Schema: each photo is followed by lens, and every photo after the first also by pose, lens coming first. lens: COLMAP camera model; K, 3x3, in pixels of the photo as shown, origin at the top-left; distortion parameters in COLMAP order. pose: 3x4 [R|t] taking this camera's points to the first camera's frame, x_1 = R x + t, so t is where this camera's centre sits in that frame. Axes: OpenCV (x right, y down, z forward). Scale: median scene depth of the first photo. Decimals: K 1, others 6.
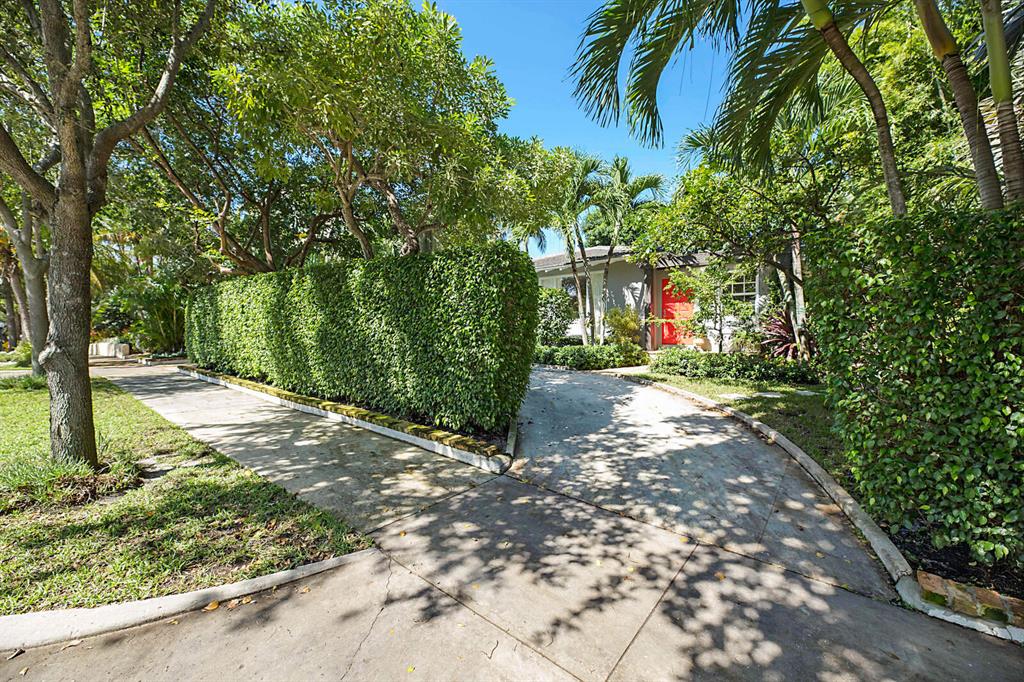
lens RADIAL K [[404.4, 0, 501.1], [0, 404.4, 347.6], [0, 0, 1]] dist [-0.003394, 0.000476]
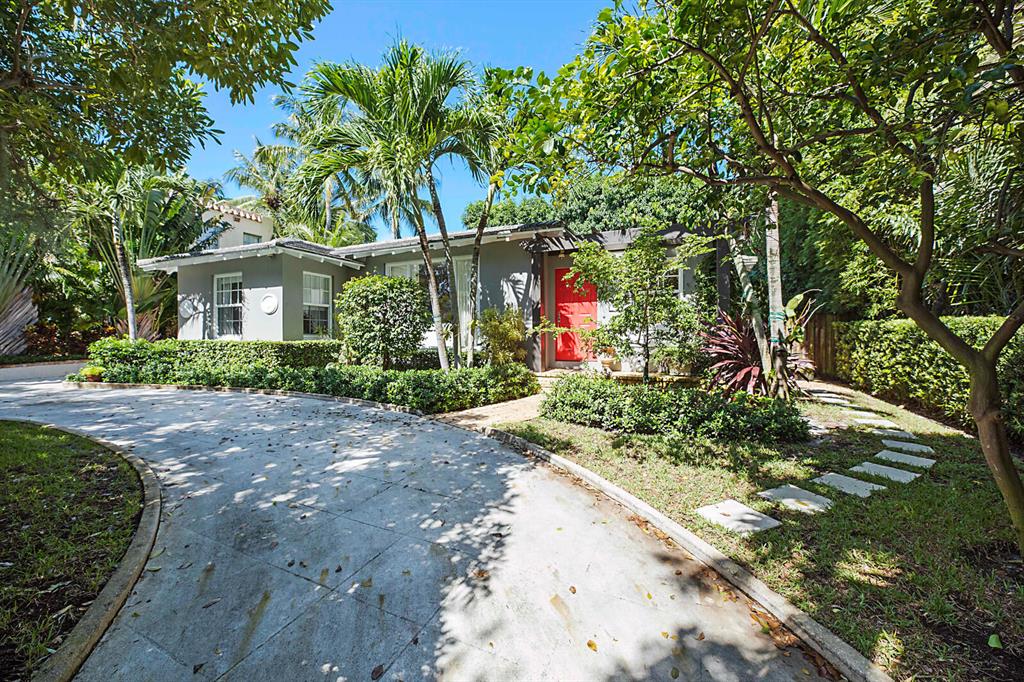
lens RADIAL K [[404.4, 0, 514.6], [0, 404.4, 338.2], [0, 0, 1]] dist [-0.003394, 0.000476]
pose [[0.954502, -0.001597, 0.298200, 0.133014], [0.011509, 0.999438, -0.031486, -0.030690], [-0.297982, 0.033485, 0.953984, 0.383646]]
